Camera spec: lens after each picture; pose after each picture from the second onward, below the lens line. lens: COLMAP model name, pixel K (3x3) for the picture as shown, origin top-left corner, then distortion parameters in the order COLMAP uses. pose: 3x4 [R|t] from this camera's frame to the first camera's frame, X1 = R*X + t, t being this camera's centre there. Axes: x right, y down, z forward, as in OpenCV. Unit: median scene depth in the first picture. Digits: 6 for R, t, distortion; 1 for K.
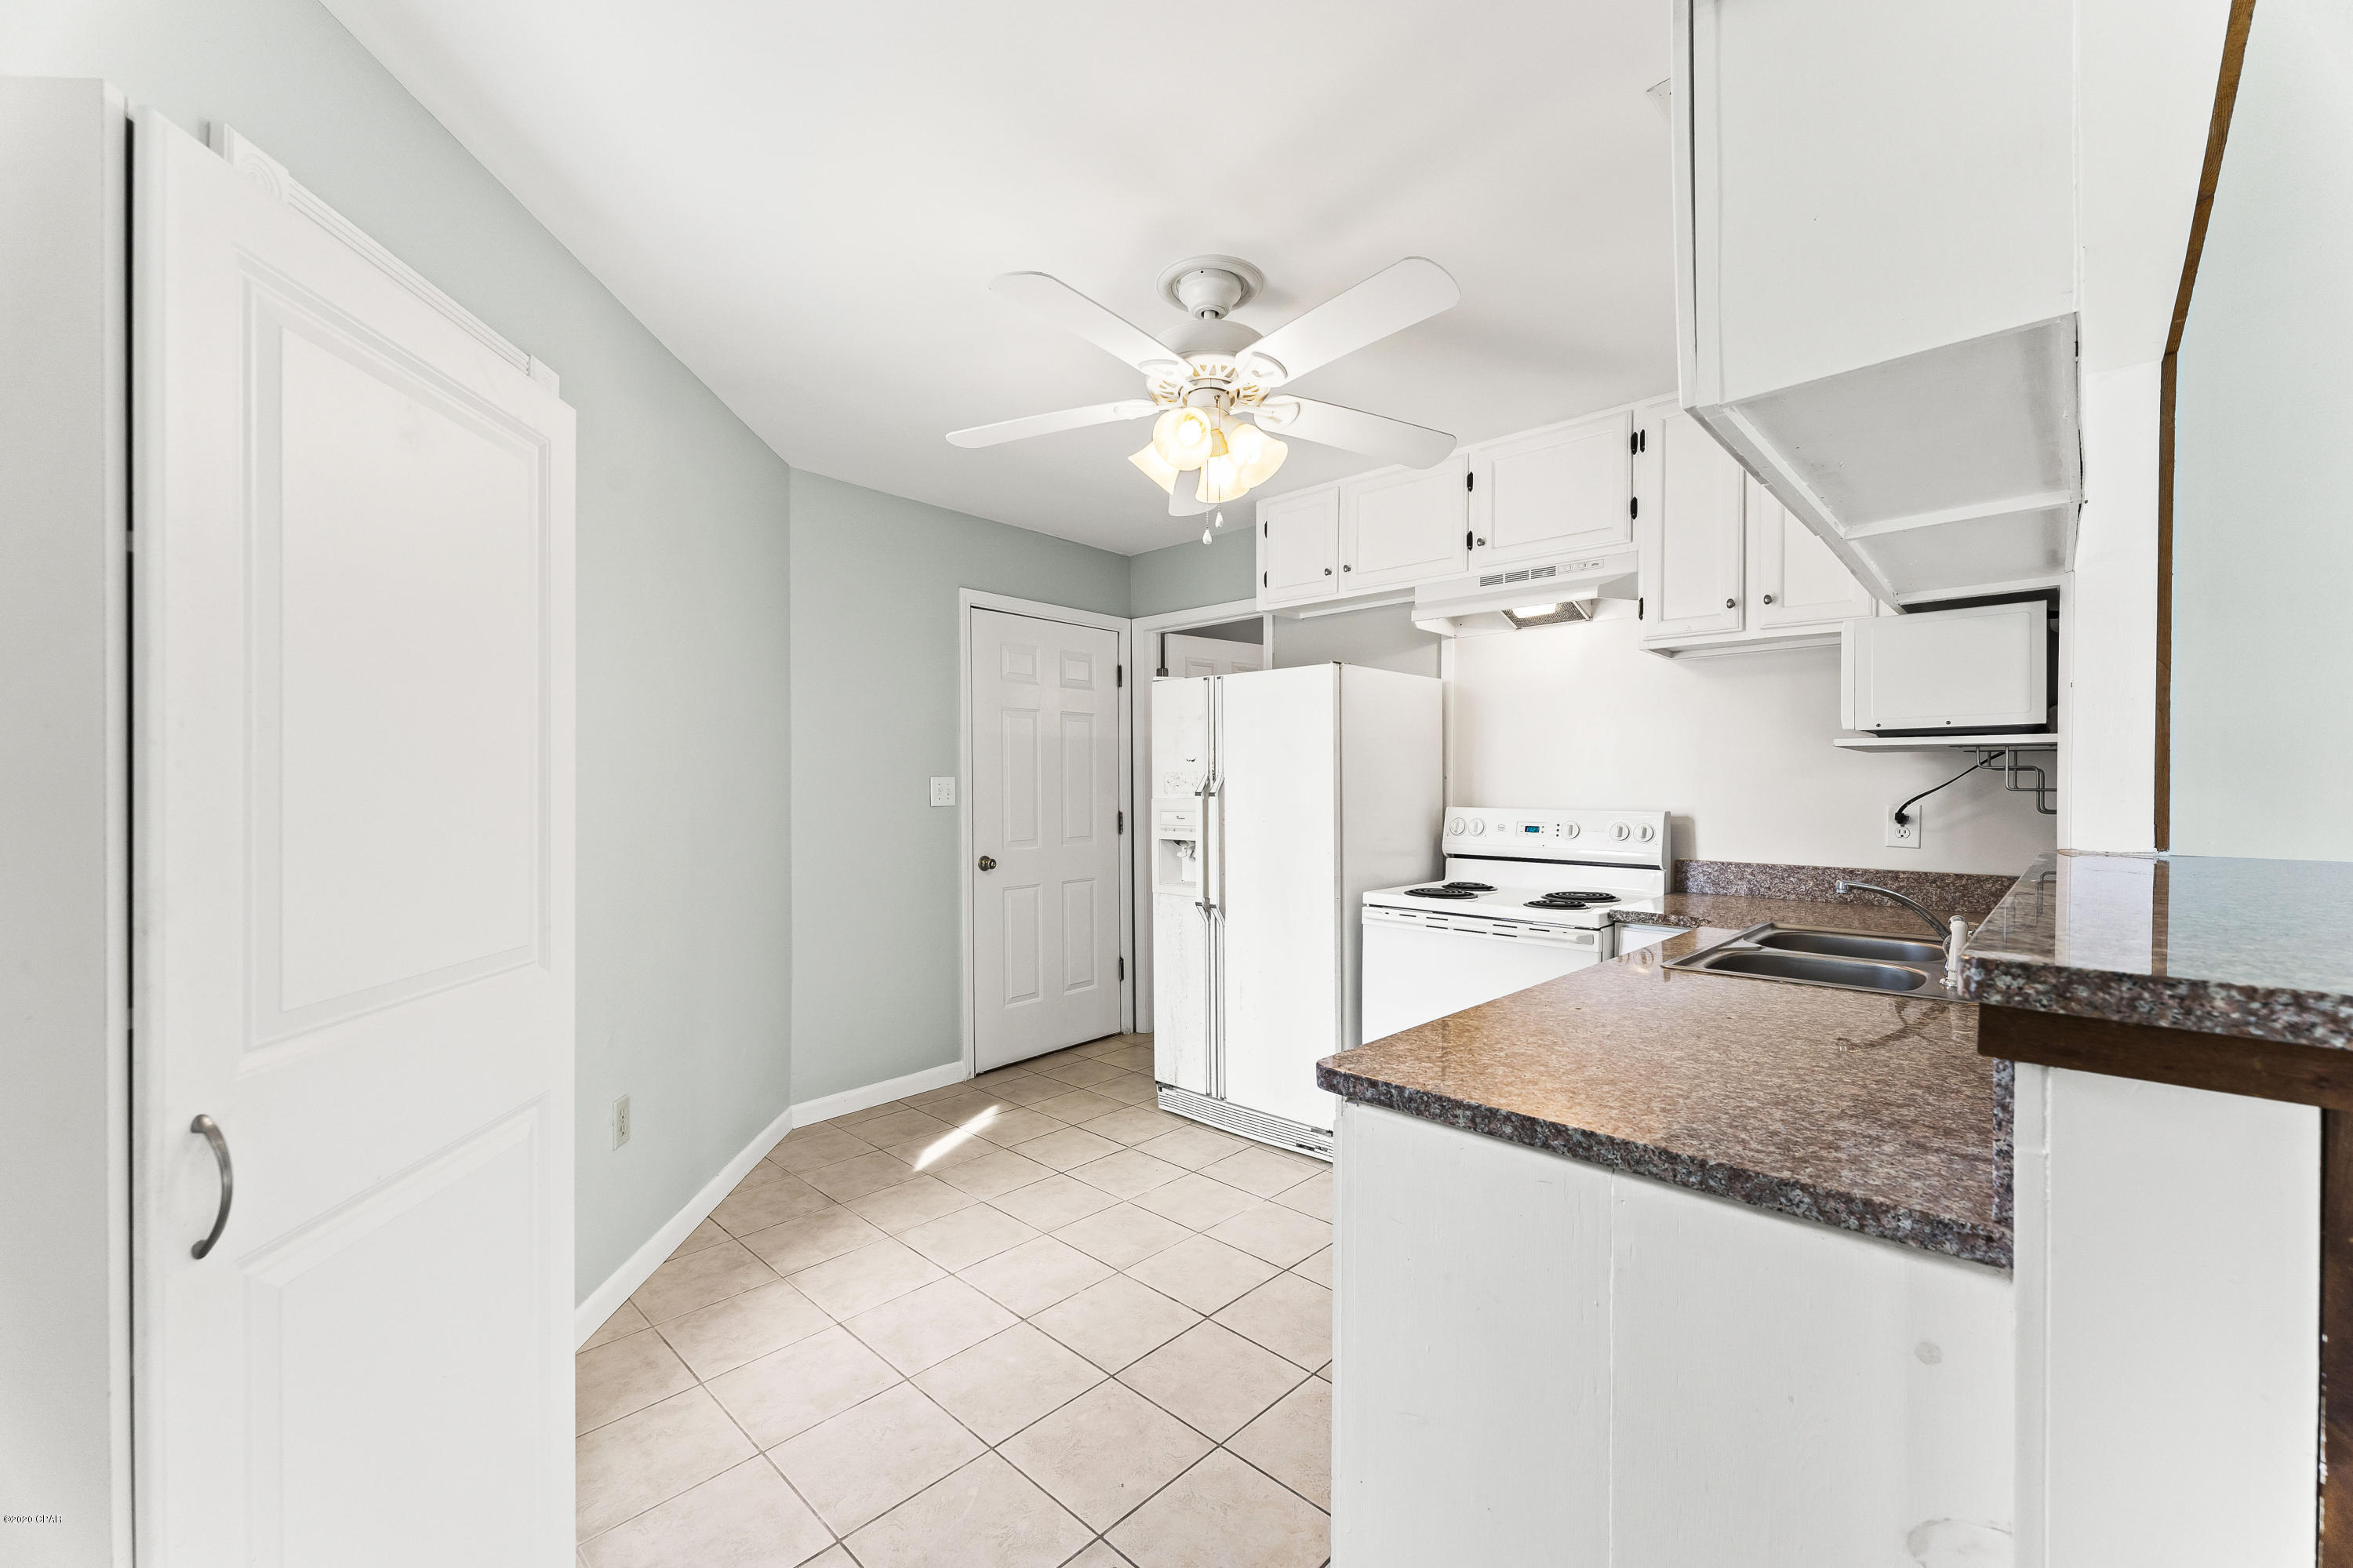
lens RADIAL K [[943.5, 0, 1176.5], [0, 943.5, 784.0], [0, 0, 1]] dist [0.000542, -0.000064]
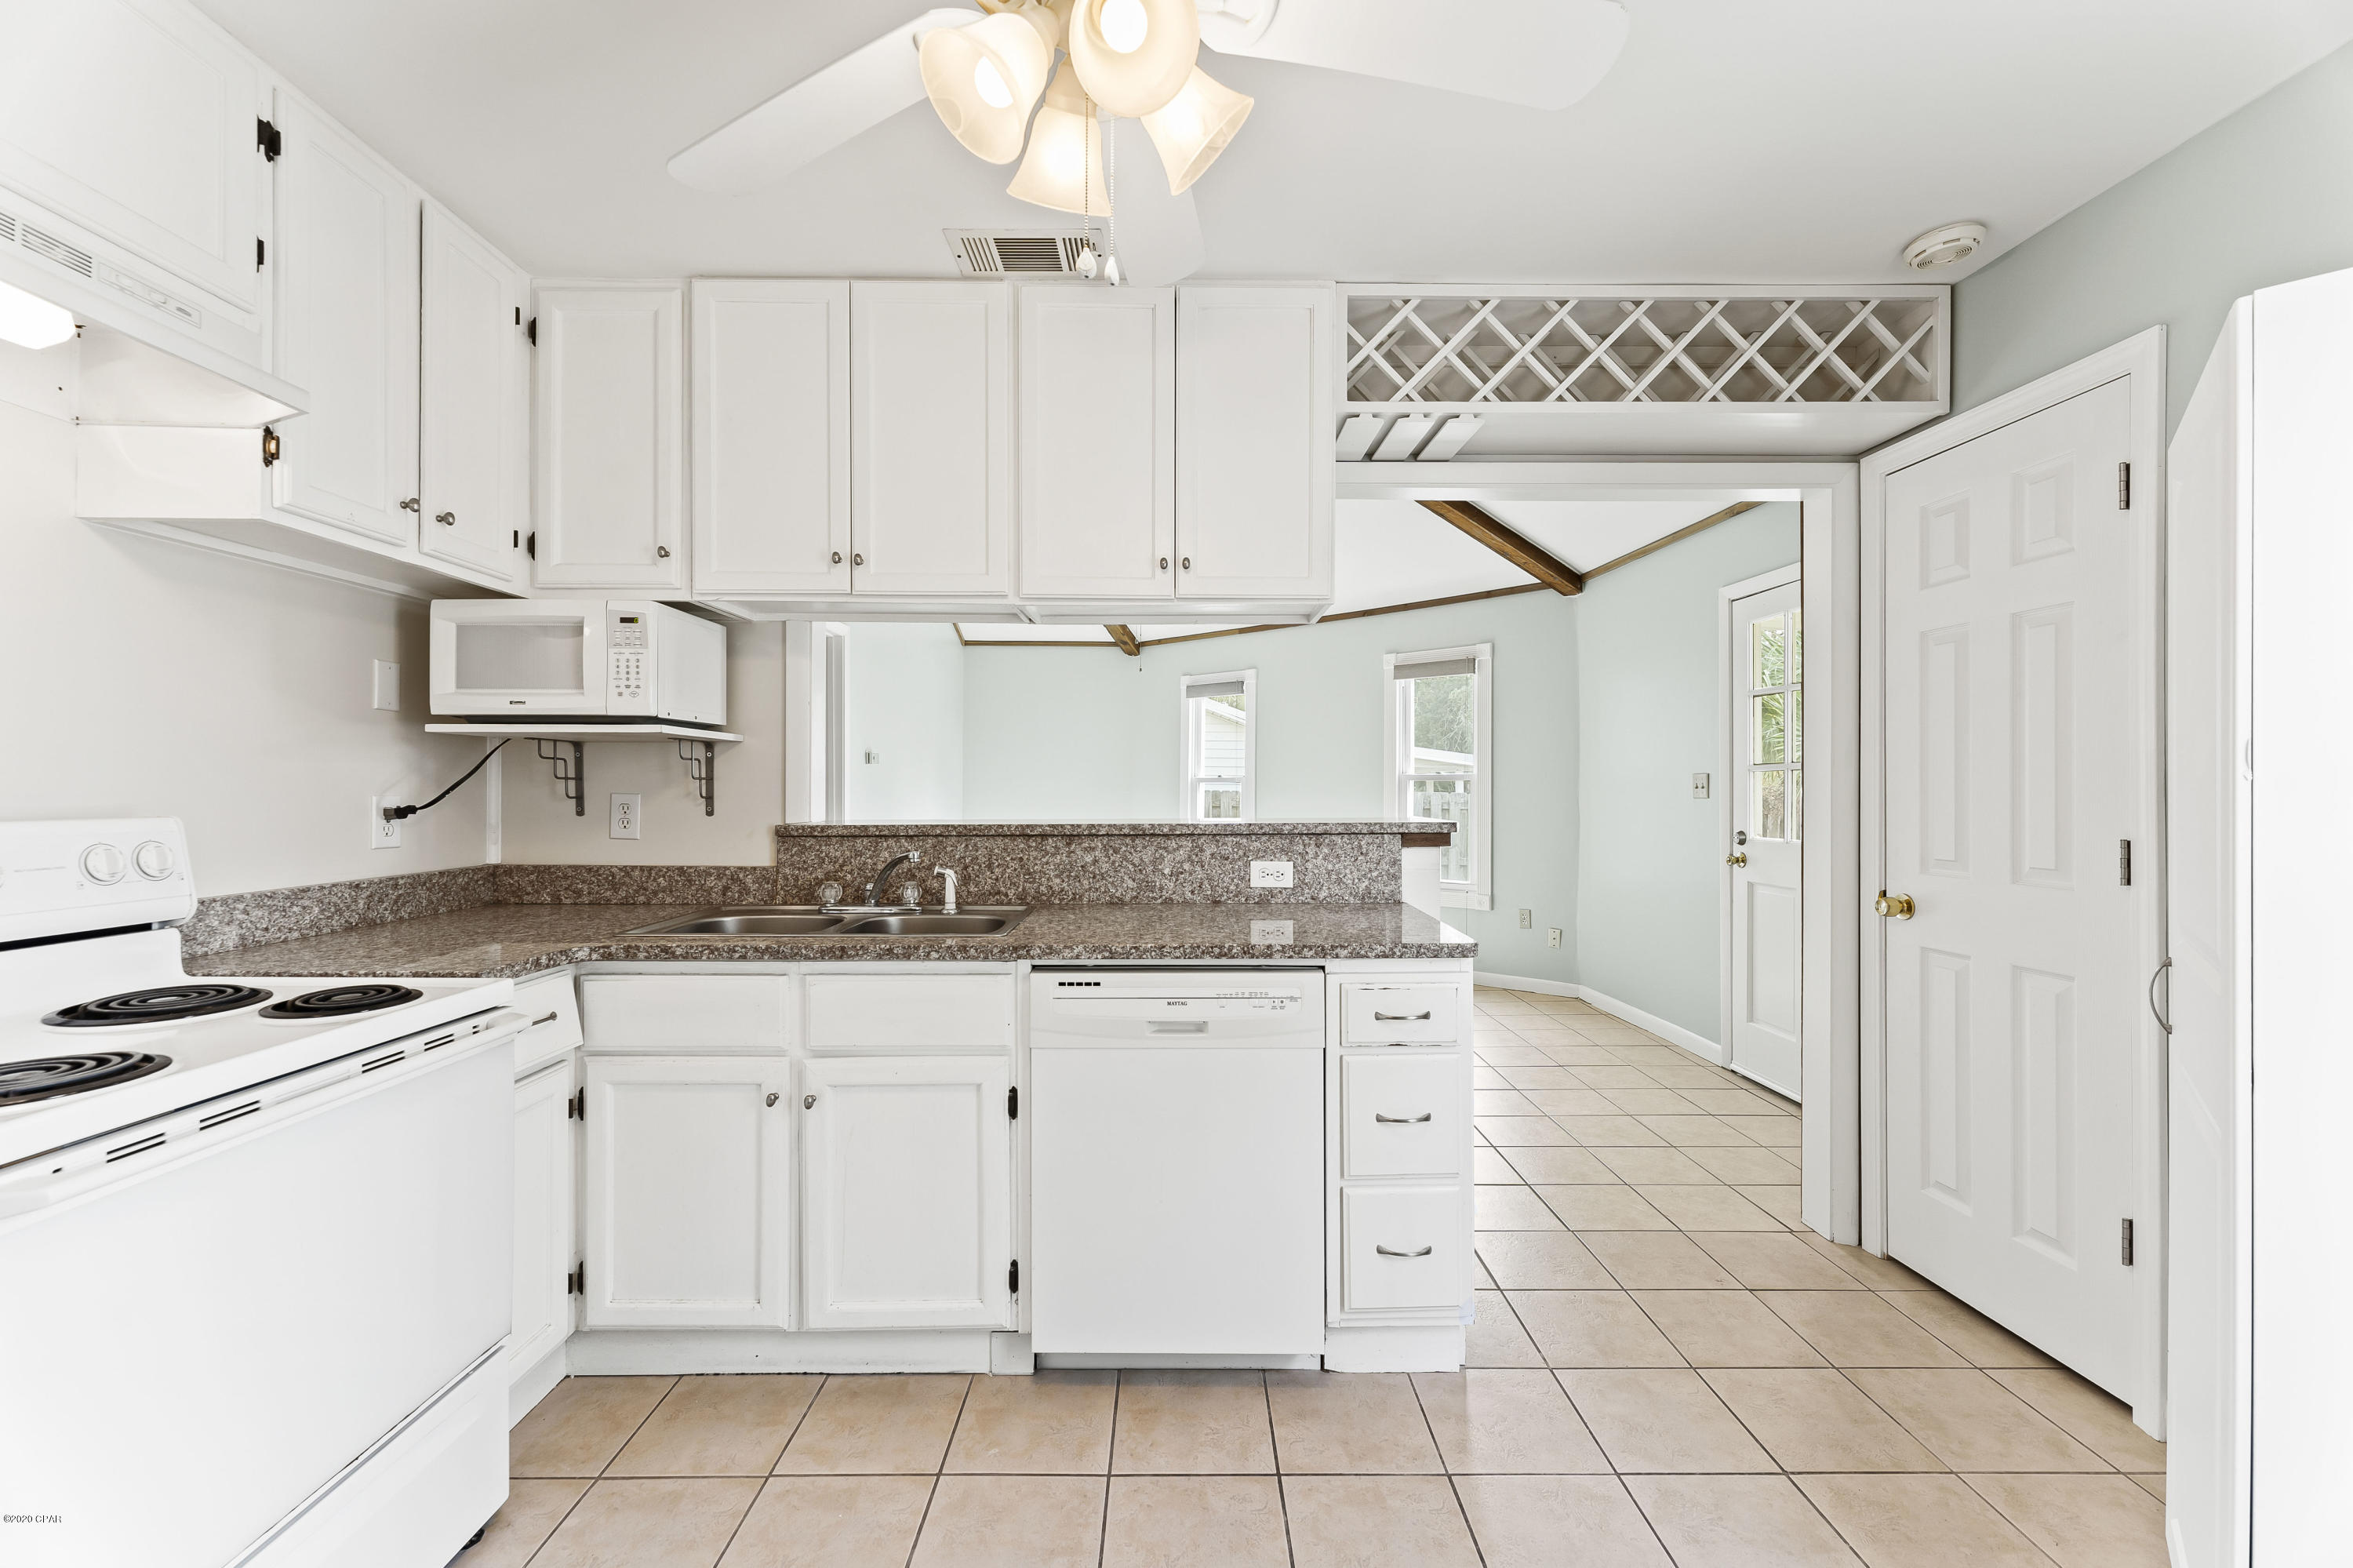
lens RADIAL K [[943.5, 0, 1176.5], [0, 943.5, 784.0], [0, 0, 1]] dist [0.000542, -0.000064]
pose [[-0.692996, -0.003002, 0.720935, -0.270800], [-0.005070, 0.999987, -0.000709, 0.008400], [-0.720923, -0.004147, -0.693002, 0.998779]]
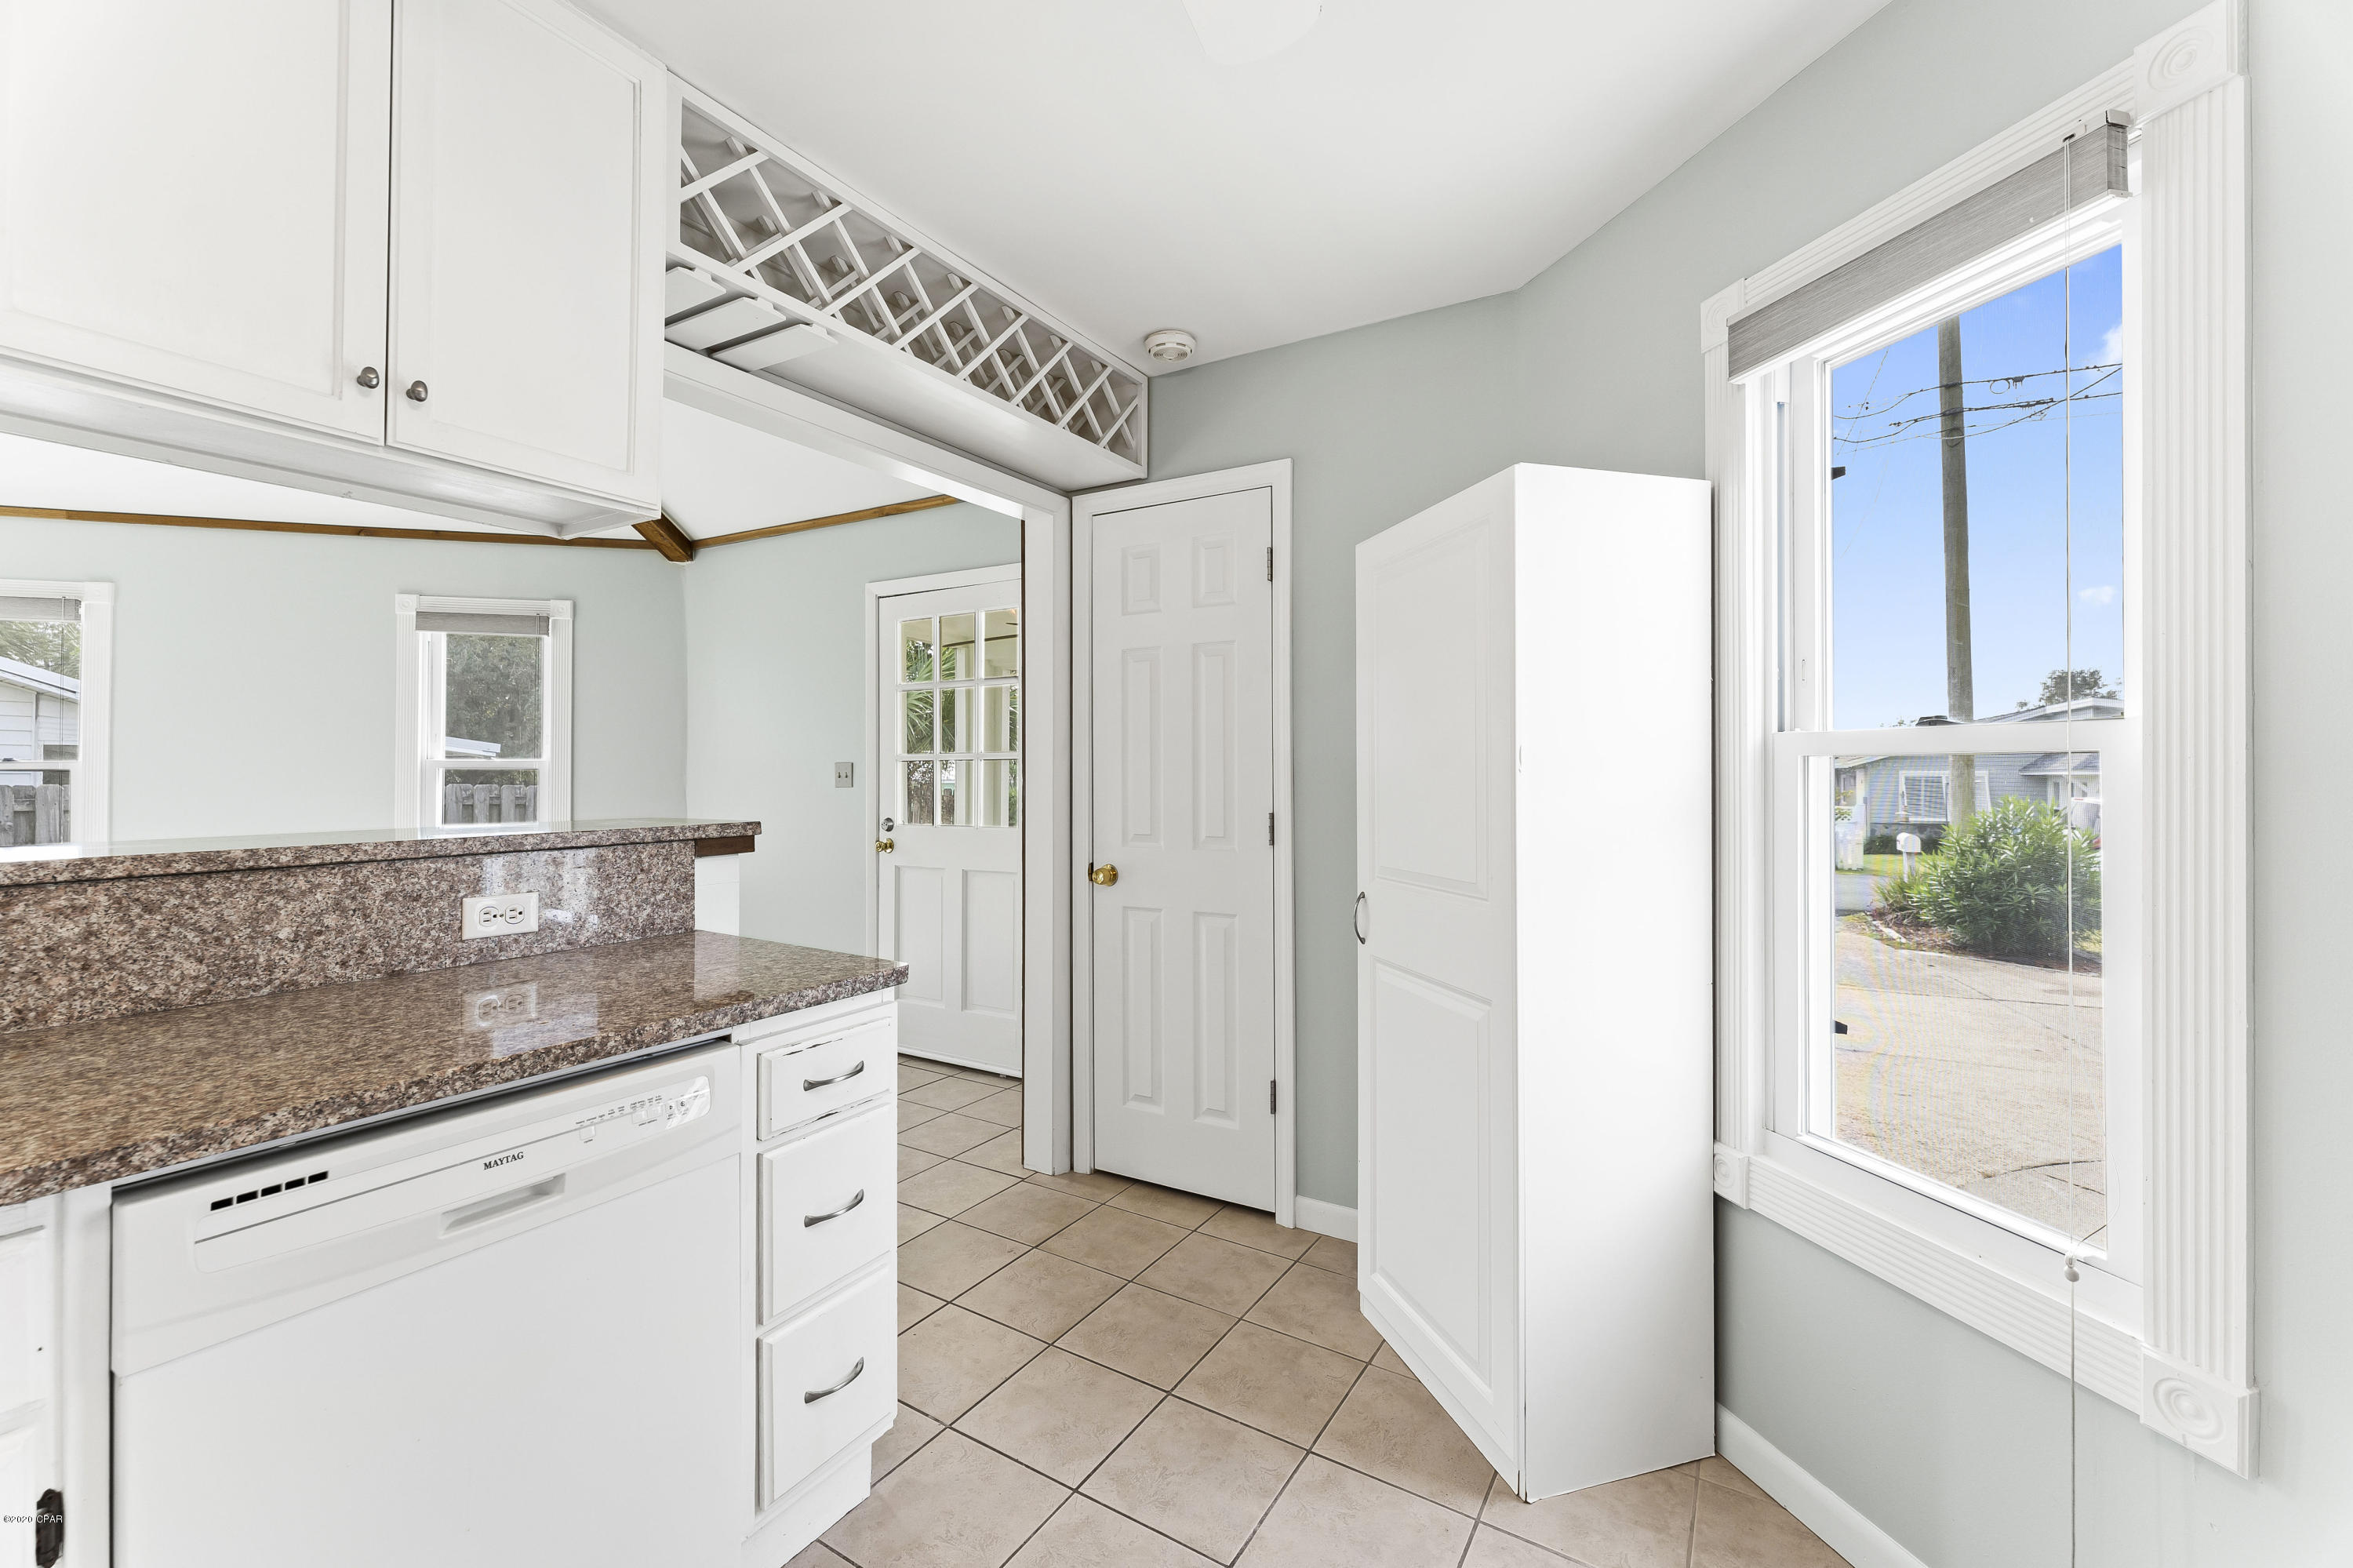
lens RADIAL K [[953.8, 0, 1181.5], [0, 953.8, 764.0], [0, 0, 1]] dist [0.000508, -0.000155]
pose [[-0.977777, -0.004847, -0.209592, 0.018970], [-0.002052, 0.999906, -0.013551, 0.007975], [0.209638, -0.012820, -0.977695, 0.971039]]
